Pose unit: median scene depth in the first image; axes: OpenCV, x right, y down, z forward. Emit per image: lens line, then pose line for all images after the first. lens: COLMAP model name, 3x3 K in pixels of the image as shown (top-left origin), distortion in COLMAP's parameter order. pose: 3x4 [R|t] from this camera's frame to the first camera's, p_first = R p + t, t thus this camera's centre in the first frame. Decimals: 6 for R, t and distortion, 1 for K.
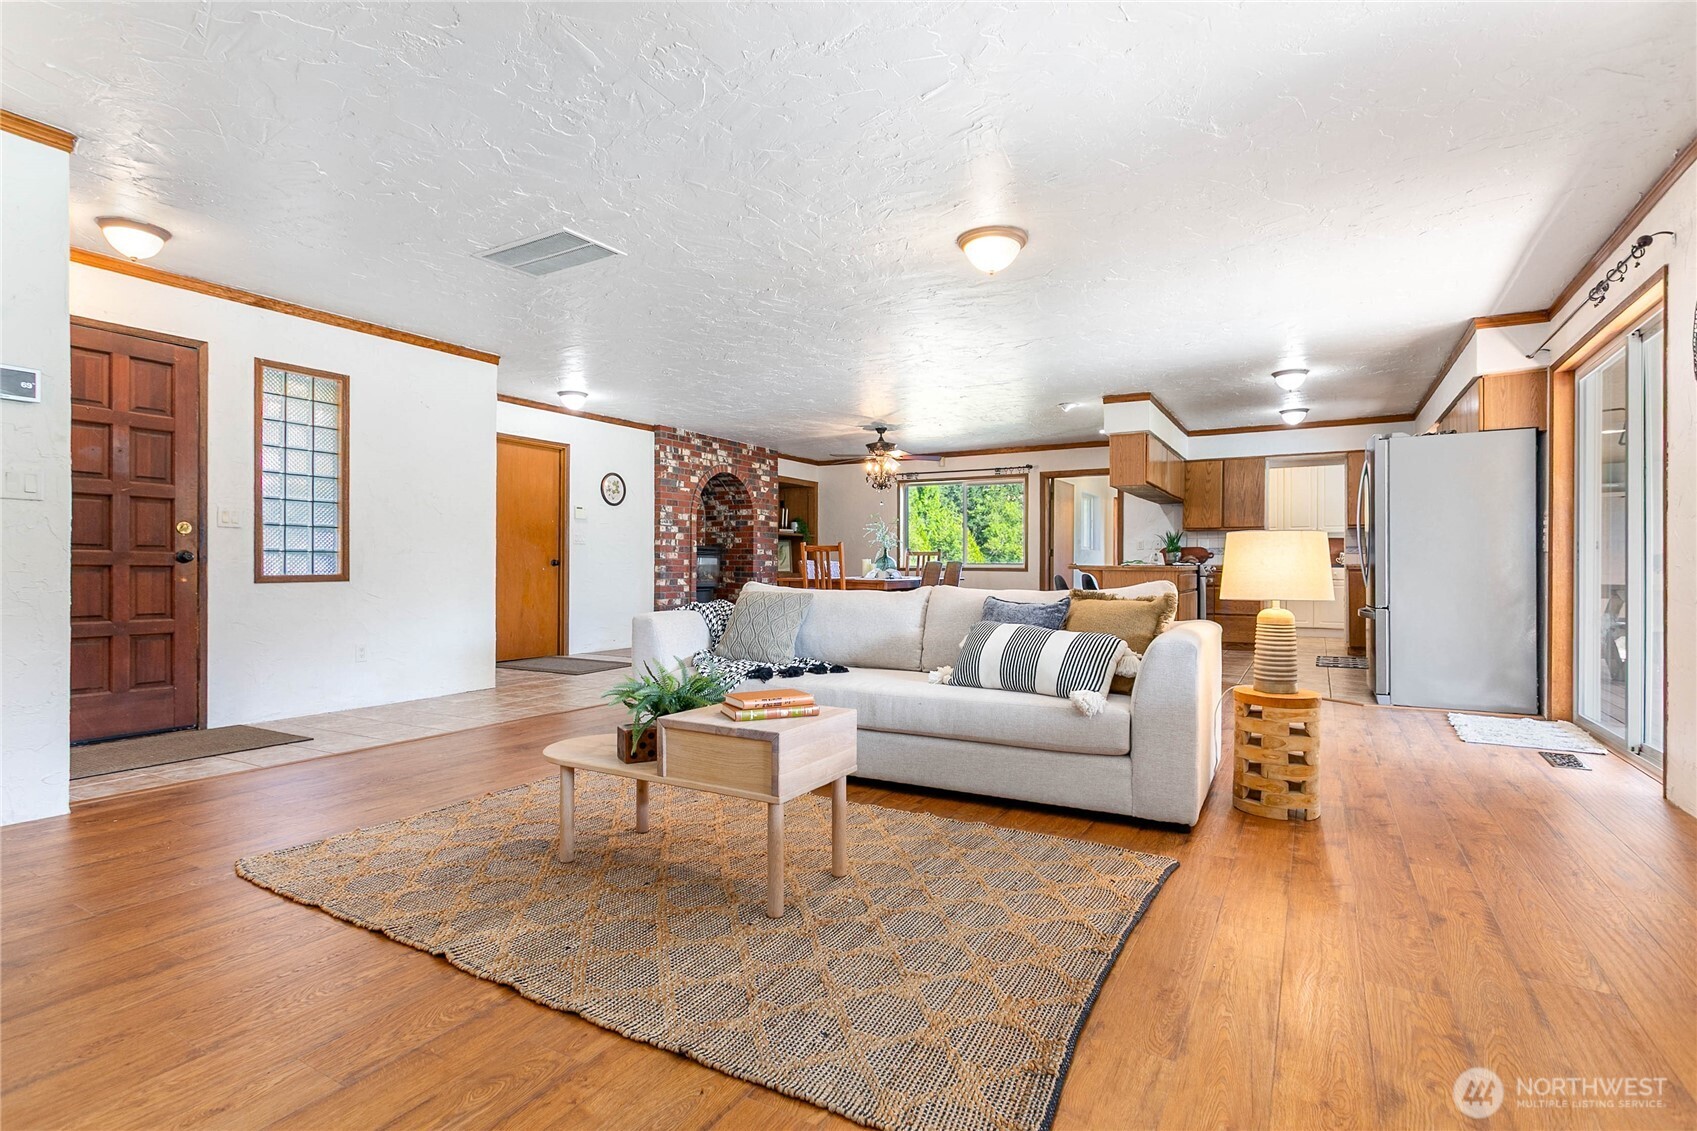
lens RADIAL K [[804.9, 0, 849.1], [0, 804.9, 572.9], [0, 0, 1]] dist [-0.001887, 0.003604]
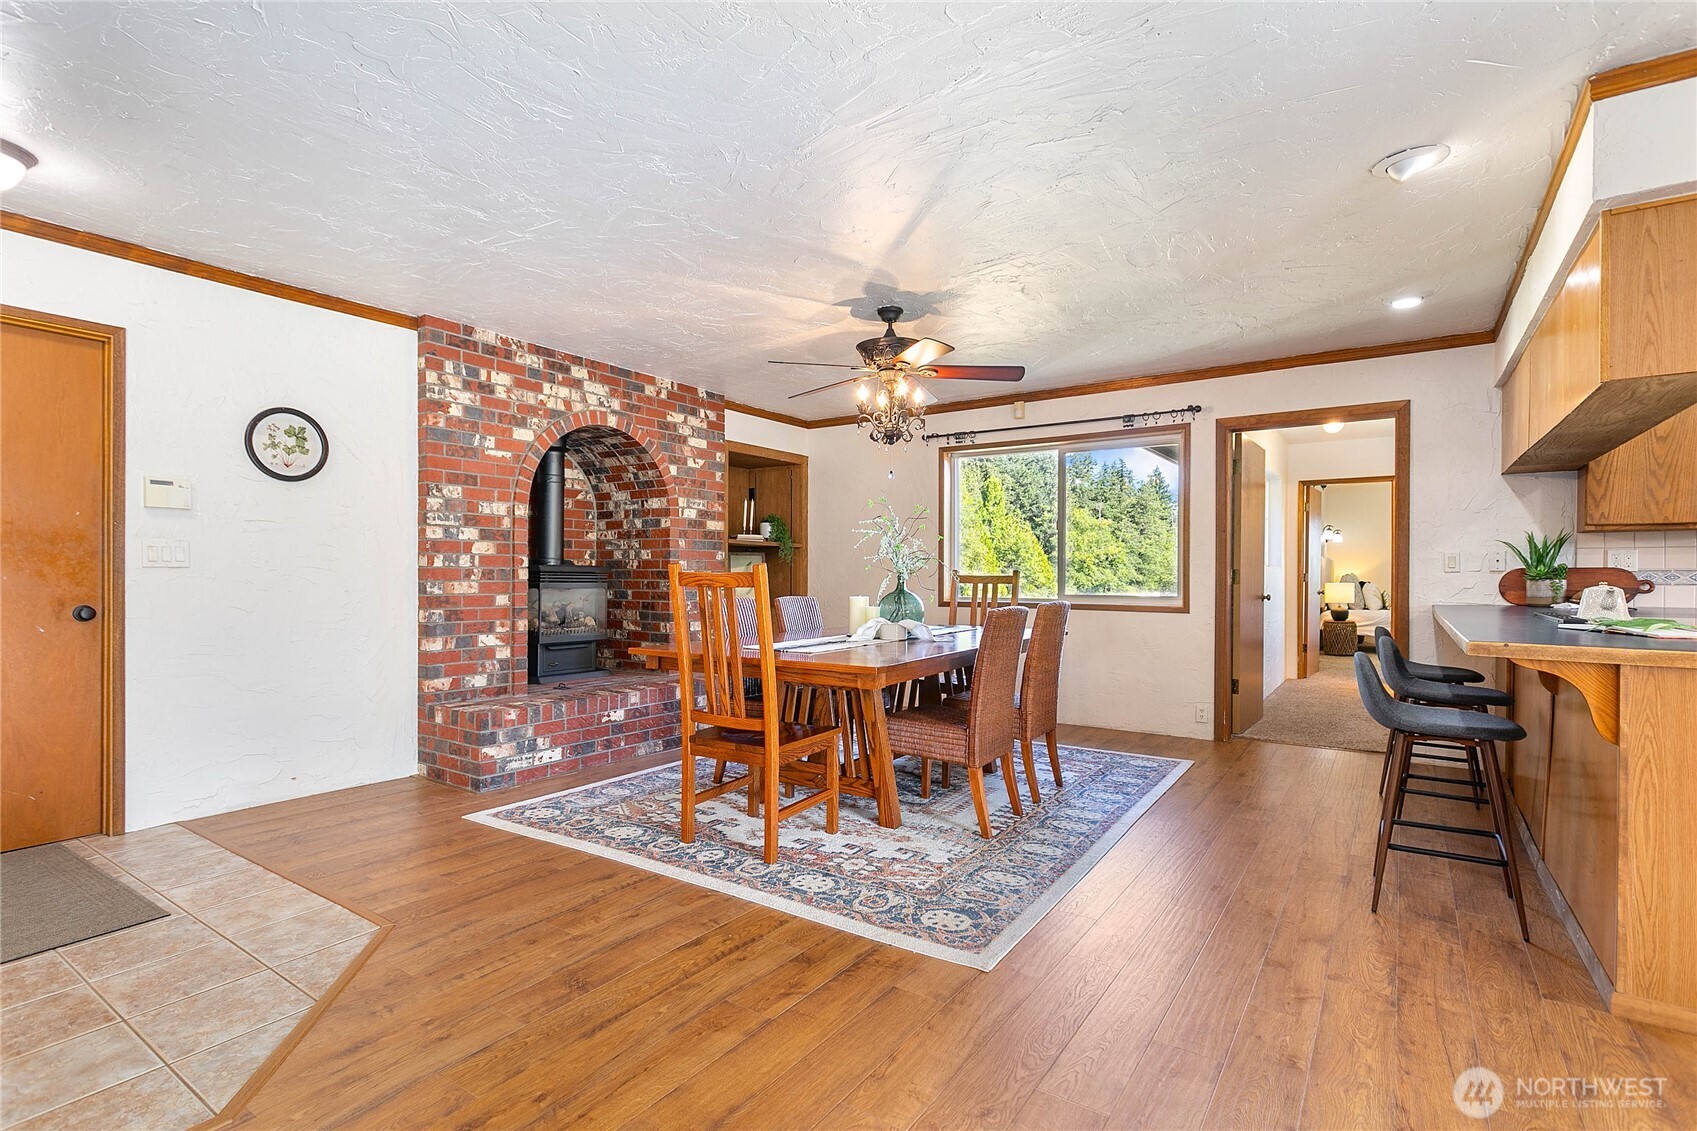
lens RADIAL K [[804.9, 0, 848.7], [0, 804.9, 578.4], [0, 0, 1]] dist [-0.001887, 0.003604]
pose [[0.996872, -0.000891, -0.079023, 0.052237], [0.000543, 0.999990, -0.004418, -0.025319], [0.079026, 0.004361, 0.996863, 0.542339]]
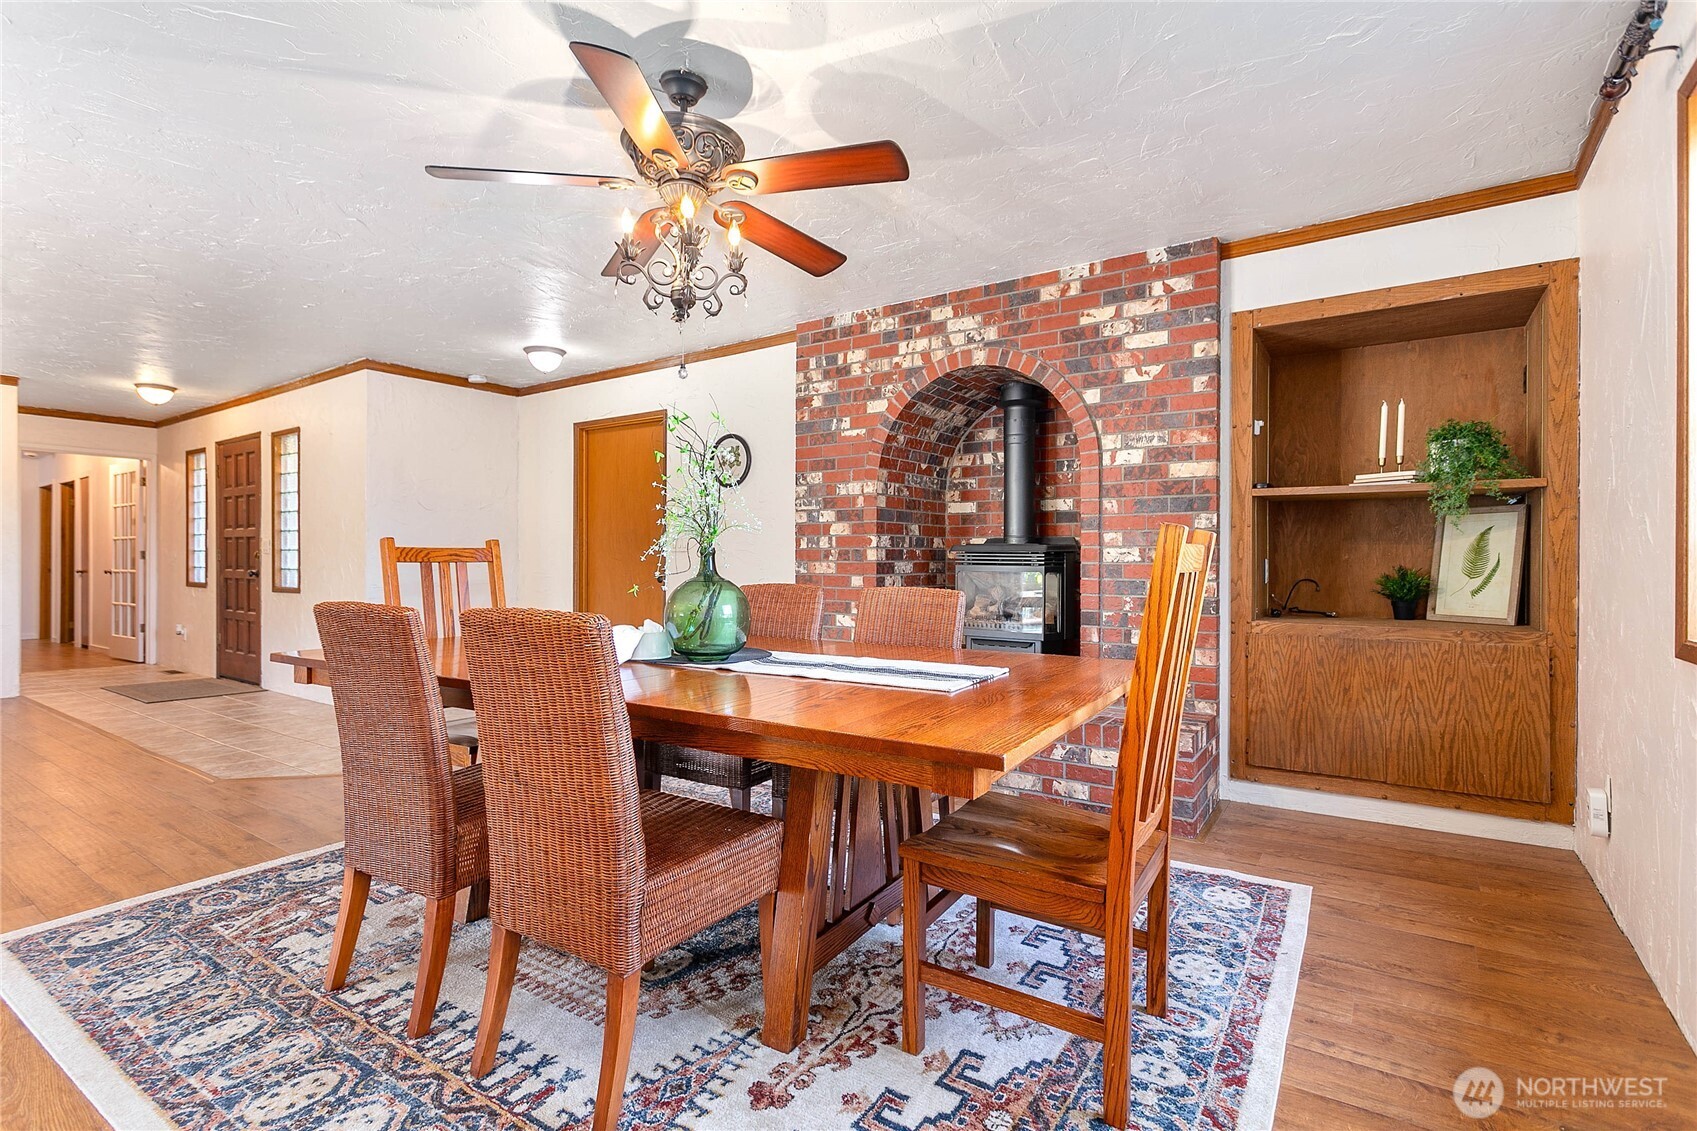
lens RADIAL K [[804.9, 0, 842.9], [0, 804.9, 559.7], [0, 0, 1]] dist [-0.001887, 0.003604]
pose [[-0.089667, -0.004569, -0.995961, 0.294717], [-0.011461, 0.999928, -0.003555, -0.025407], [0.995906, 0.011096, -0.089713, 1.076185]]
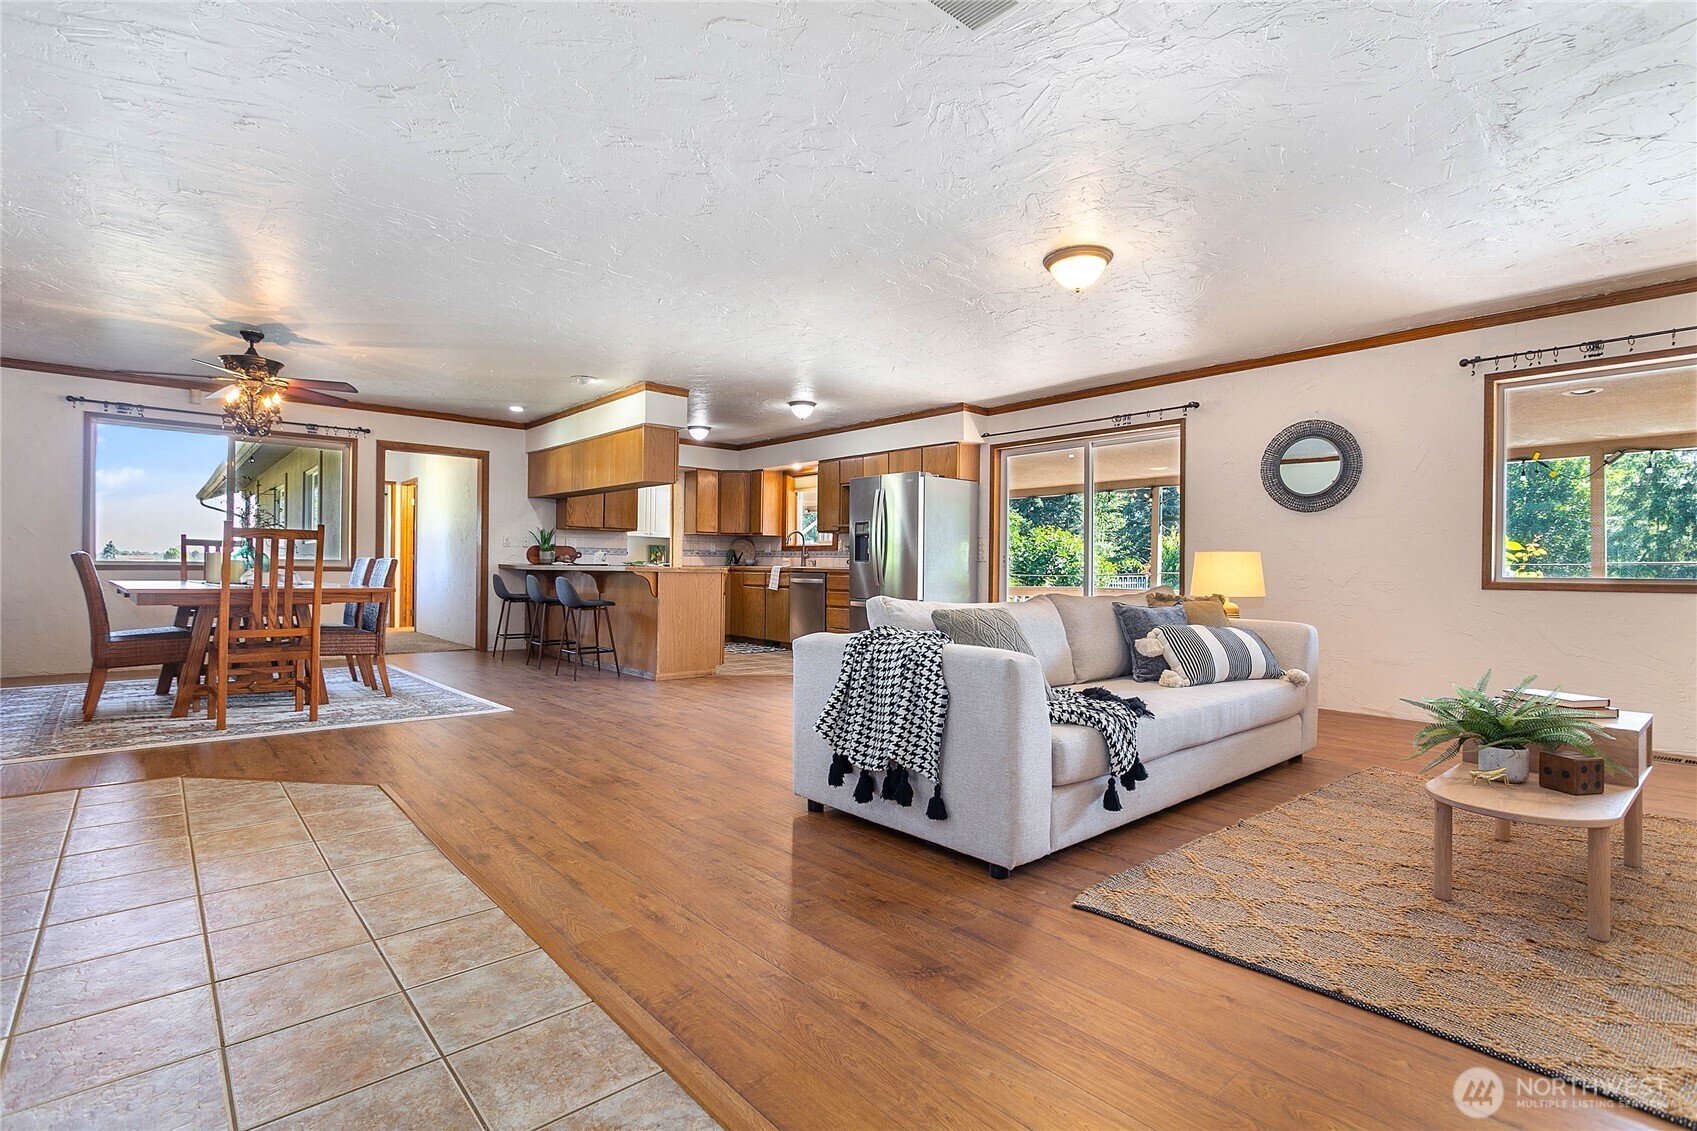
lens RADIAL K [[804.9, 0, 835.1], [0, 804.9, 569.3], [0, 0, 1]] dist [-0.001887, 0.003604]
pose [[0.334919, 0.000062, 0.942247, -0.375538], [-0.001722, 0.999998, 0.000546, -0.005773], [-0.942245, -0.001806, 0.334919, 0.392506]]
